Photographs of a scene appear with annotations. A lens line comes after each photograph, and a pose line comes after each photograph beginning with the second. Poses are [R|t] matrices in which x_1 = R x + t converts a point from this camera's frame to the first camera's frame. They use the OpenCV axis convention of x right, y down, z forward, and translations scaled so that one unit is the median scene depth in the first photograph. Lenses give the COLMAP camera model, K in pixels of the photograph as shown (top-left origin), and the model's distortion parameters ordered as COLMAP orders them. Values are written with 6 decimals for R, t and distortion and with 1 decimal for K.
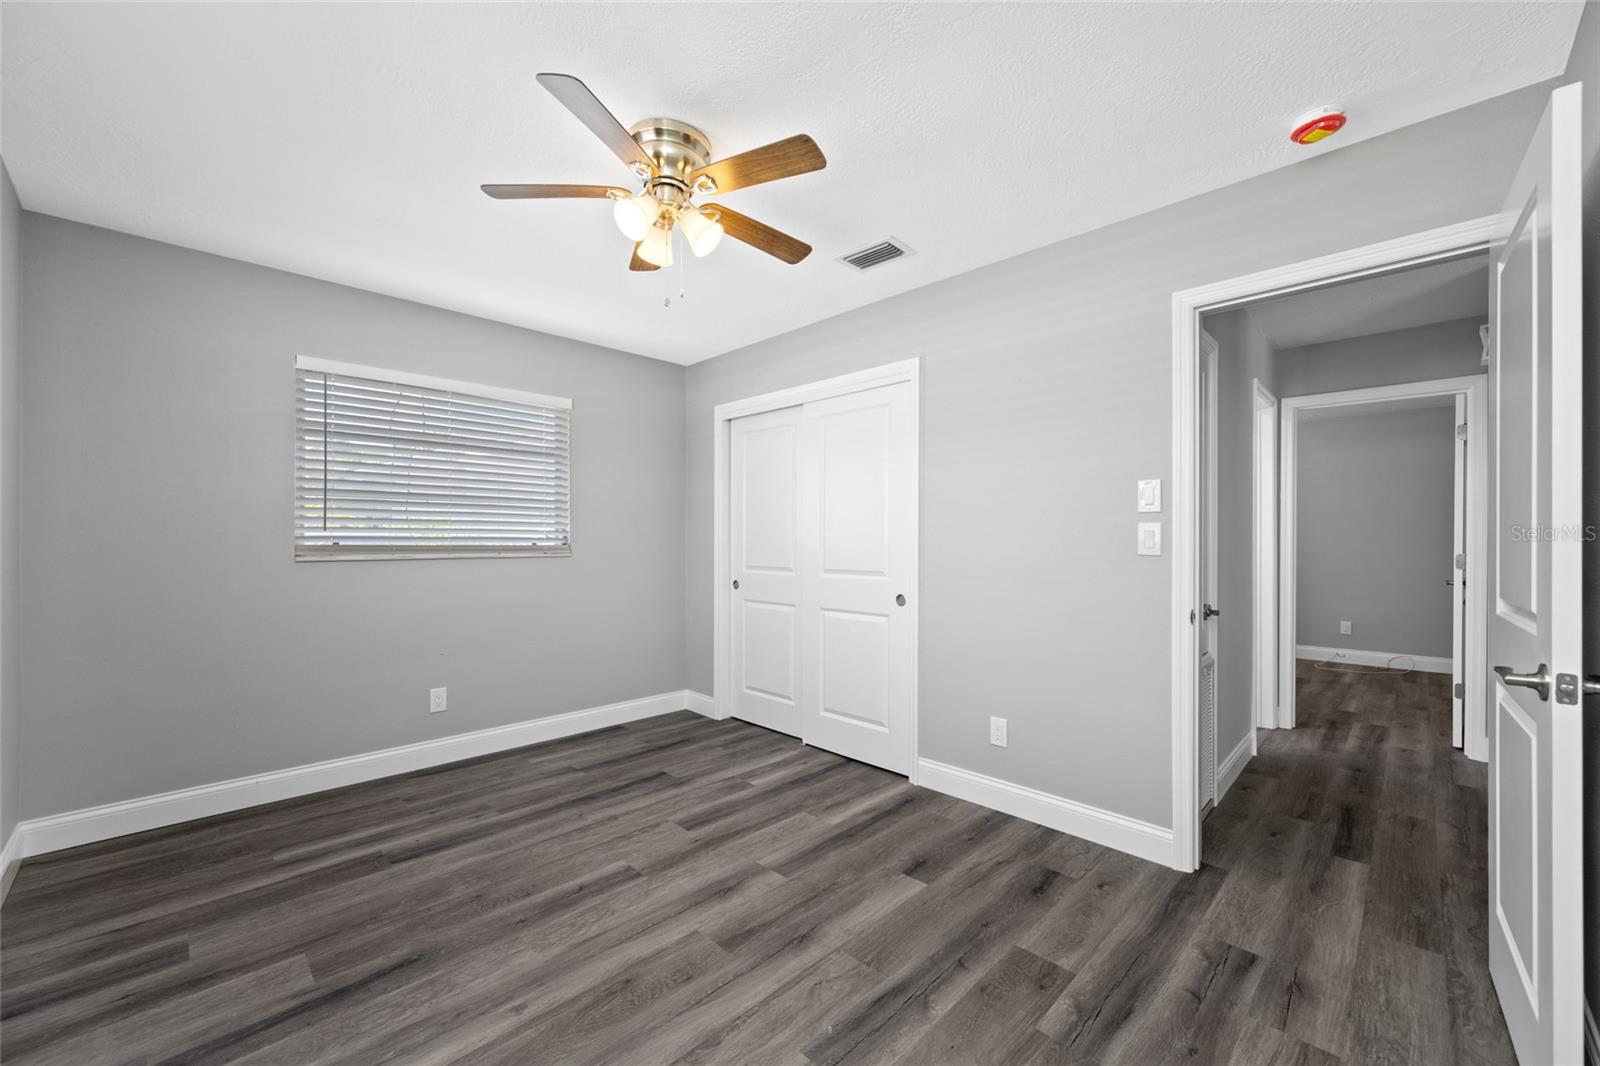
lens RADIAL K [[635.3, 0, 801.1], [0, 635.3, 533.9], [0, 0, 1]] dist [-0.000164, 0.000158]
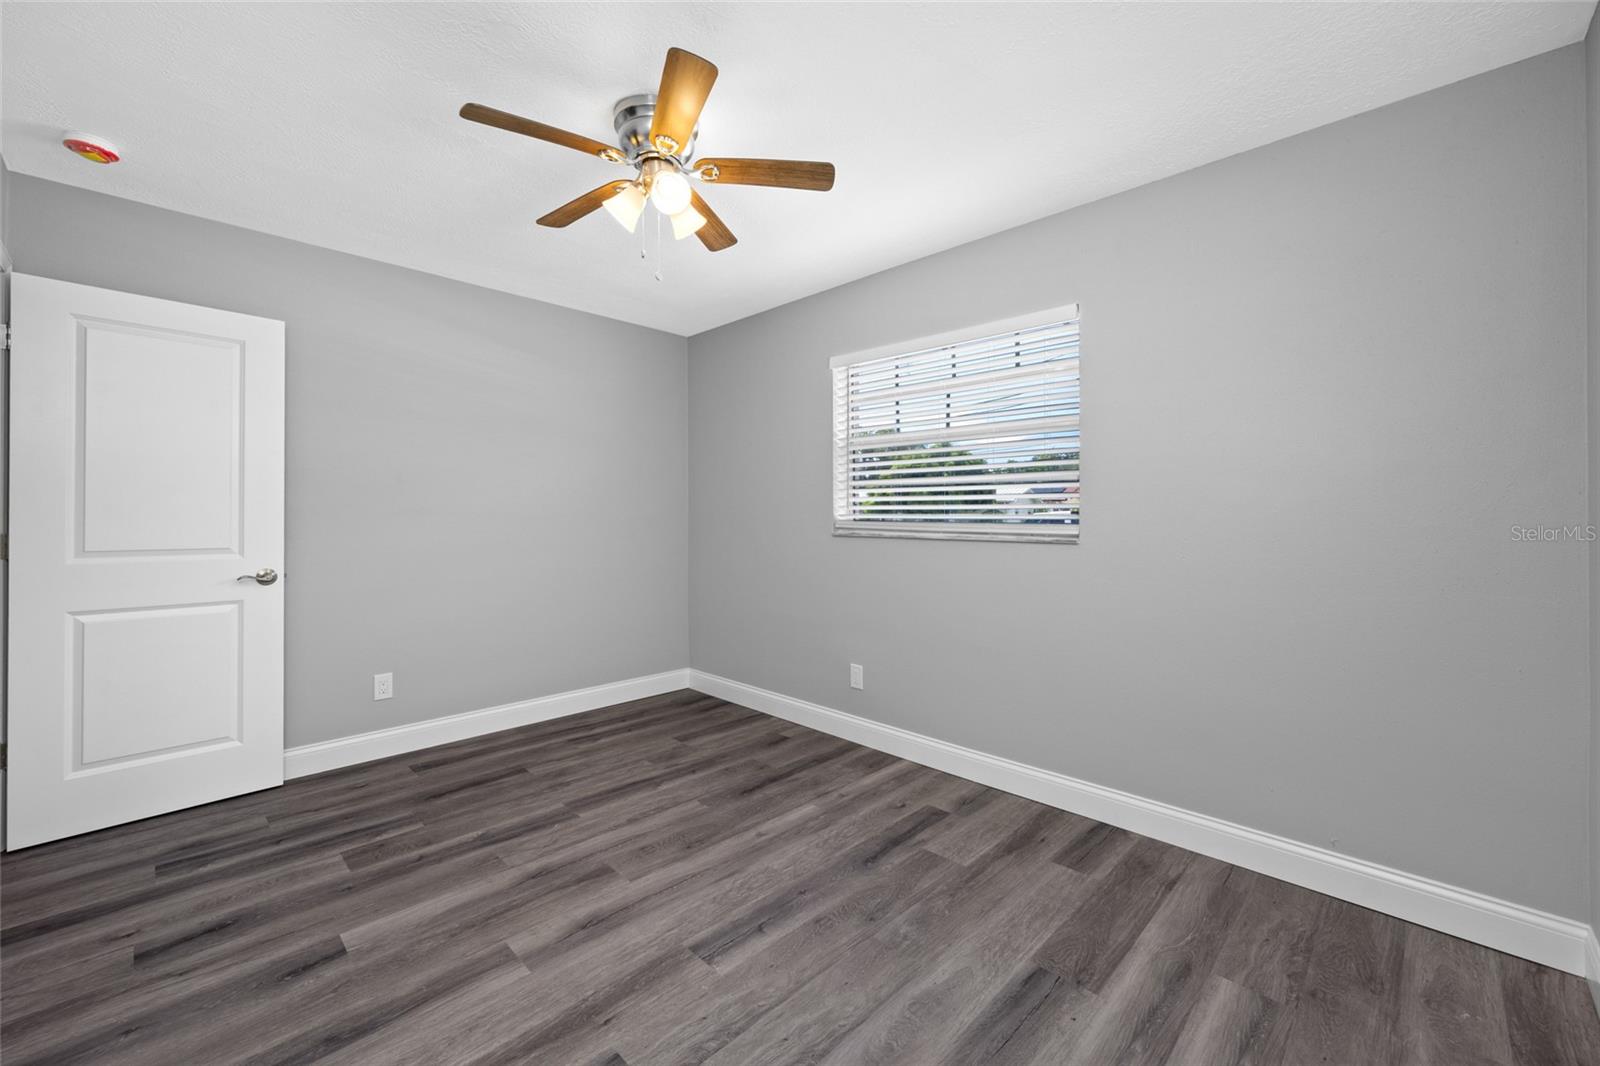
lens RADIAL K [[637.9, 0, 815.7], [0, 637.9, 512.8], [0, 0, 1]] dist [0.000650, 0.000119]
pose [[-0.999696, -0.006233, -0.023865, -0.368415], [-0.005840, 0.999847, -0.016492, 0.015373], [0.023965, -0.016347, -0.999579, 1.728710]]
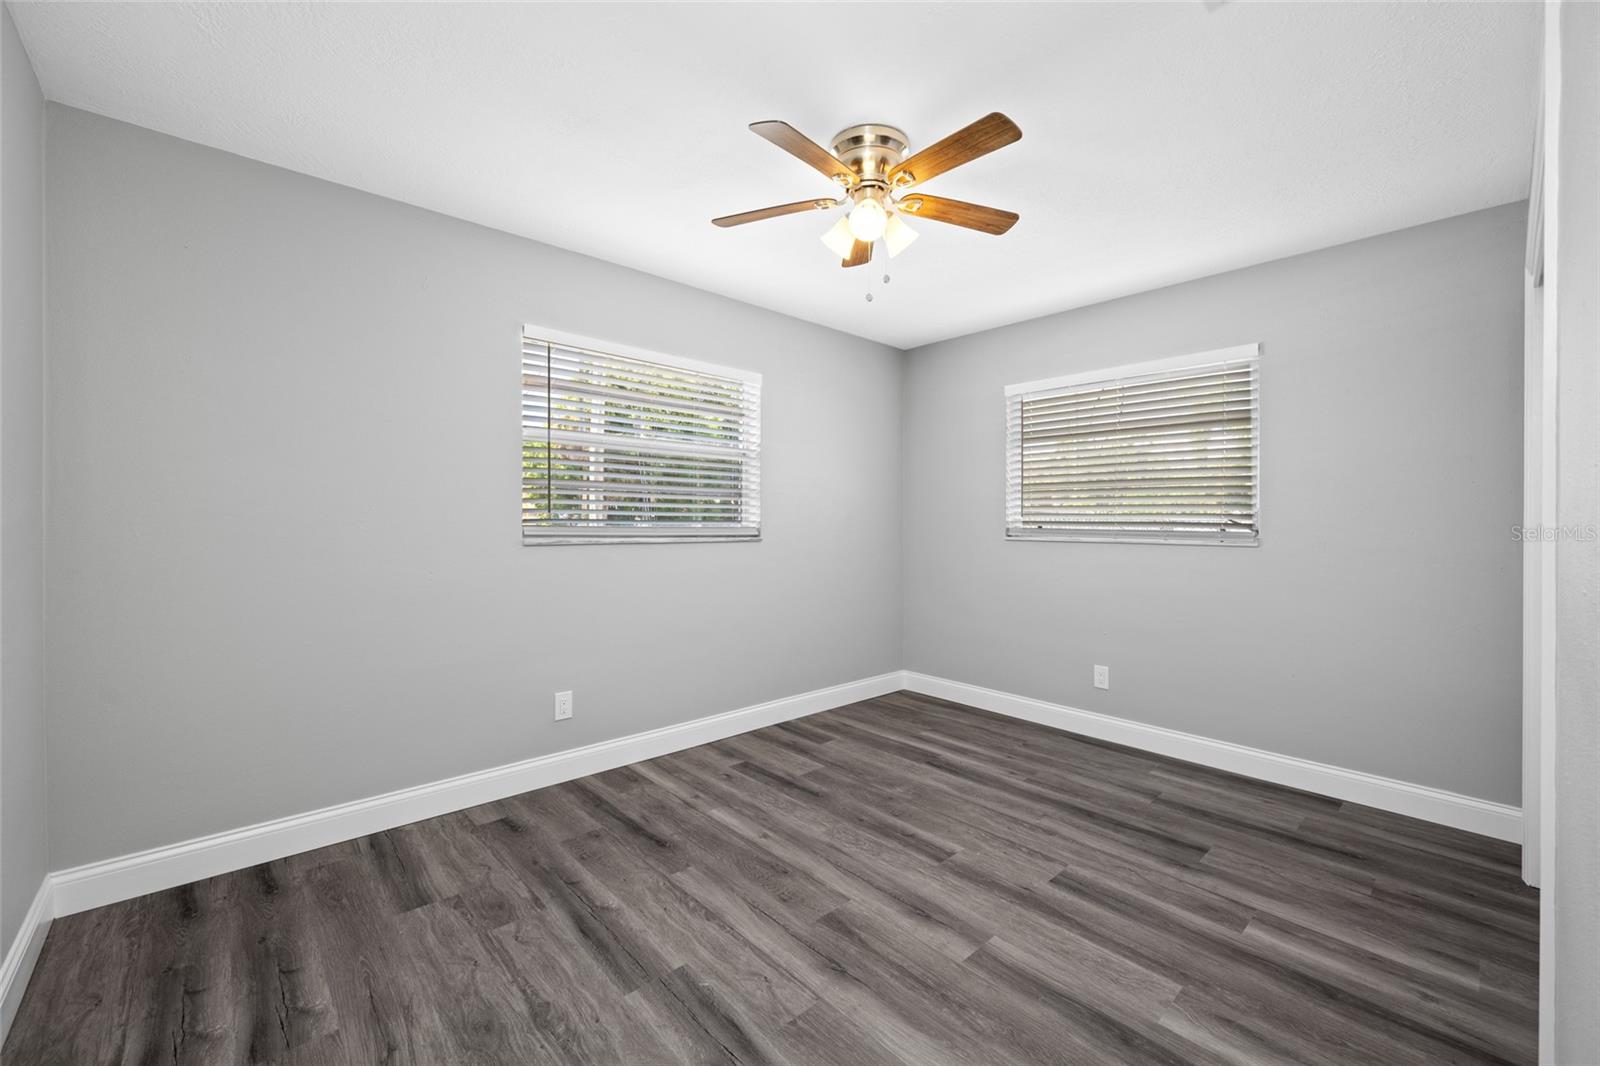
lens RADIAL K [[635.3, 0, 801.1], [0, 635.3, 533.9], [0, 0, 1]] dist [-0.000164, 0.000158]
pose [[-0.048915, 0.017389, -0.998652, 0.716839], [0.003434, 0.999845, 0.017242, 0.006198], [0.998797, -0.002586, -0.048967, 0.802707]]
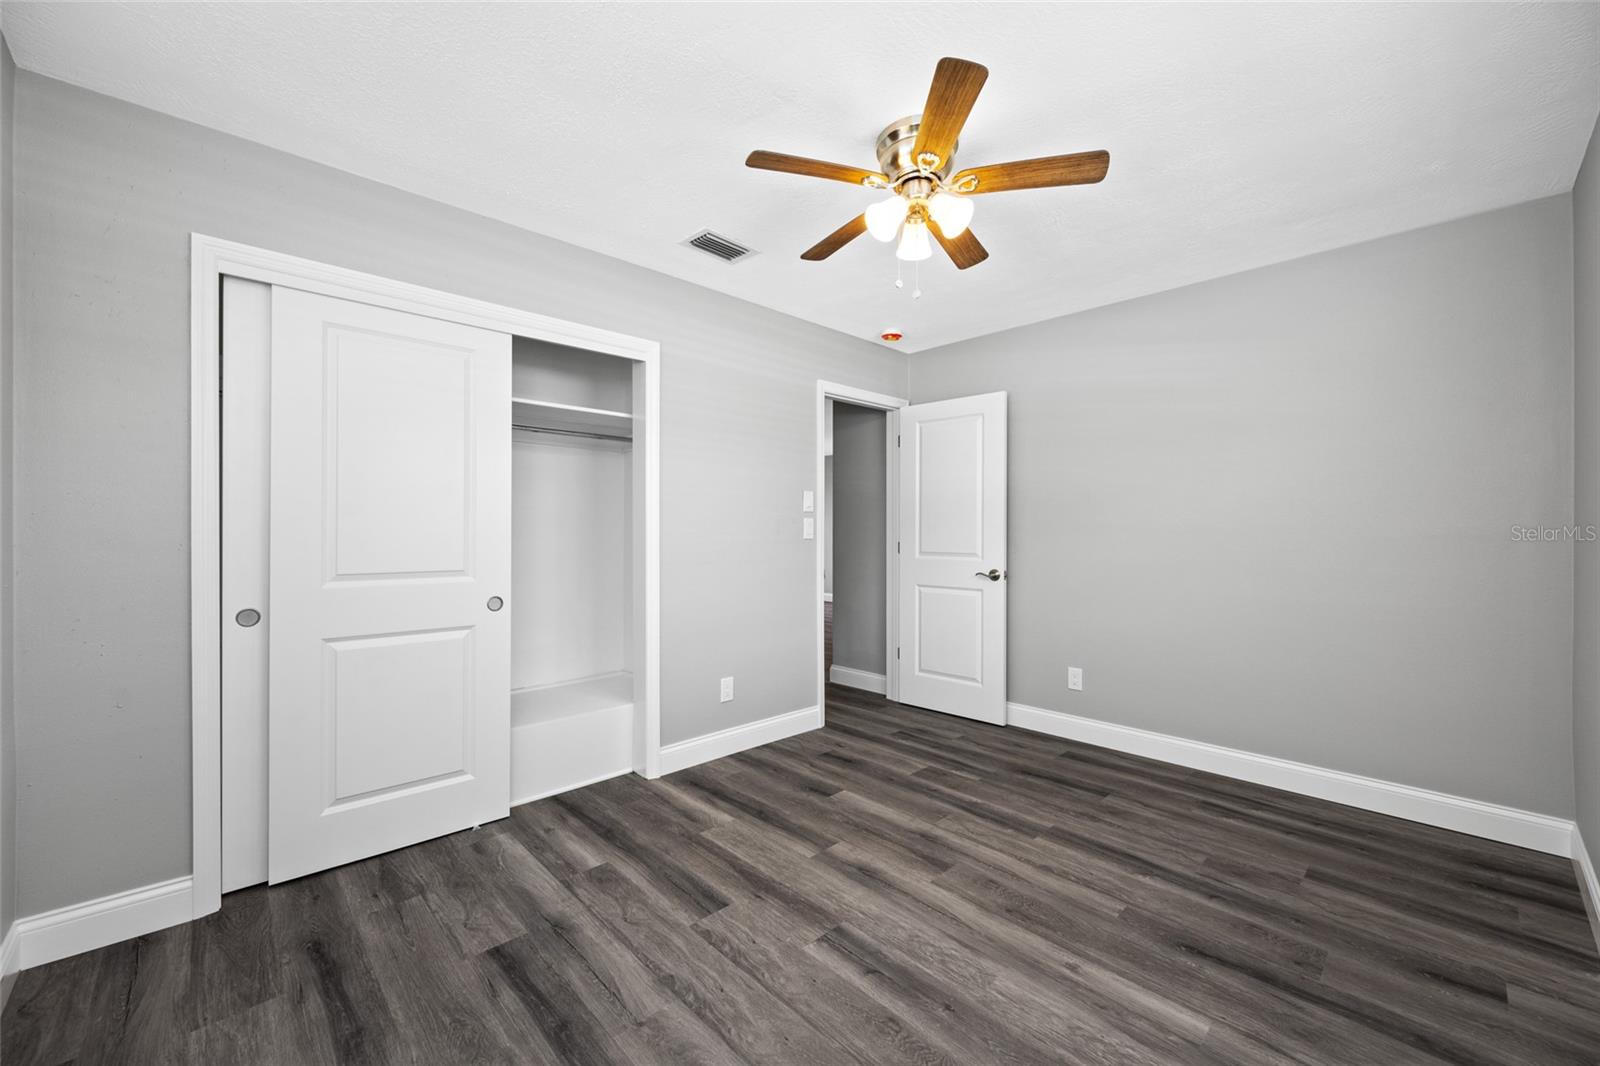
lens RADIAL K [[635.3, 0, 801.1], [0, 635.3, 533.9], [0, 0, 1]] dist [-0.000164, 0.000158]
pose [[0.020604, -0.007807, 0.999757, -1.056619], [-0.012341, 0.999891, 0.008063, 0.005461], [-0.999712, -0.012504, 0.020505, 1.001146]]
